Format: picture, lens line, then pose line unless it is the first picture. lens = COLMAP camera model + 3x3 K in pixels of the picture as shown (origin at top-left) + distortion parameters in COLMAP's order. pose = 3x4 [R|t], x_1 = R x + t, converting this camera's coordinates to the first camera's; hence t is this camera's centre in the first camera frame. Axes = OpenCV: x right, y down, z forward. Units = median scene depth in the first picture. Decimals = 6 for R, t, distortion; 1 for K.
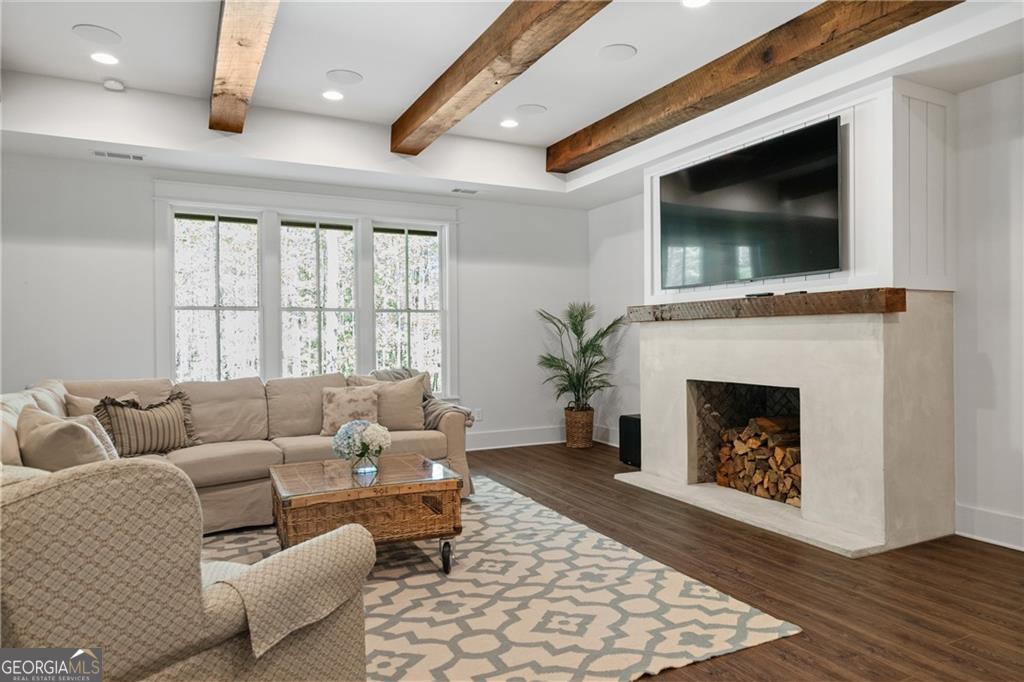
lens RADIAL K [[663.0, 0, 511.1], [0, 663.0, 336.3], [0, 0, 1]] dist [0.002129, -0.001317]
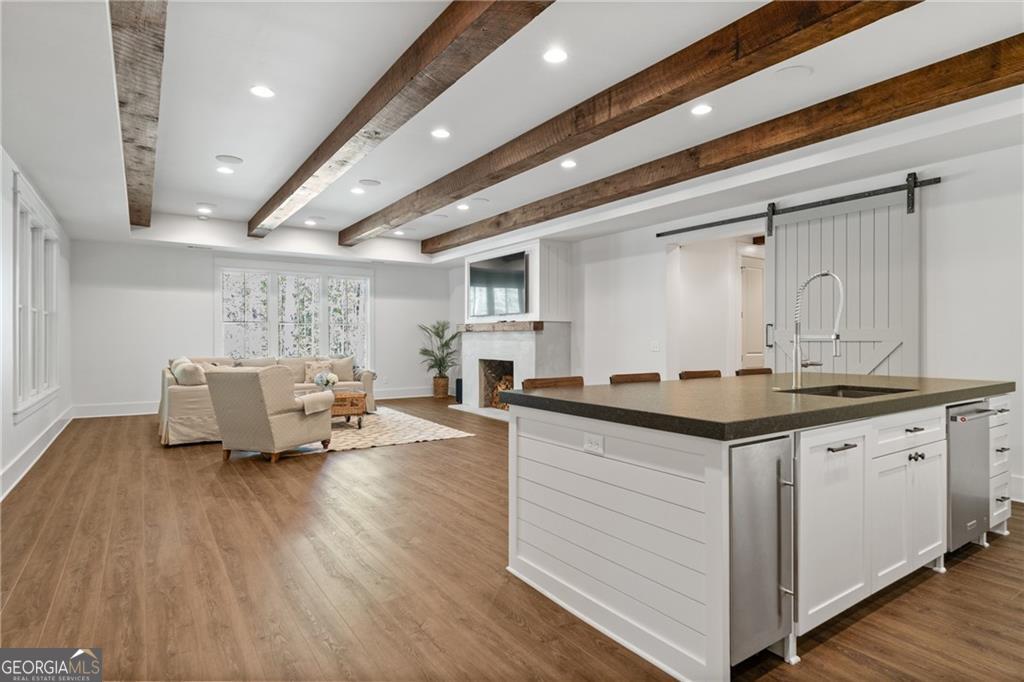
lens RADIAL K [[565.1, 0, 513.9], [0, 565.1, 339.5], [0, 0, 1]] dist [-0.002546, -0.000065]
pose [[0.992034, 0.007217, 0.125766, 0.143300], [-0.007683, 0.999965, 0.003224, -0.005564], [-0.125739, -0.004164, 0.992055, -0.827271]]
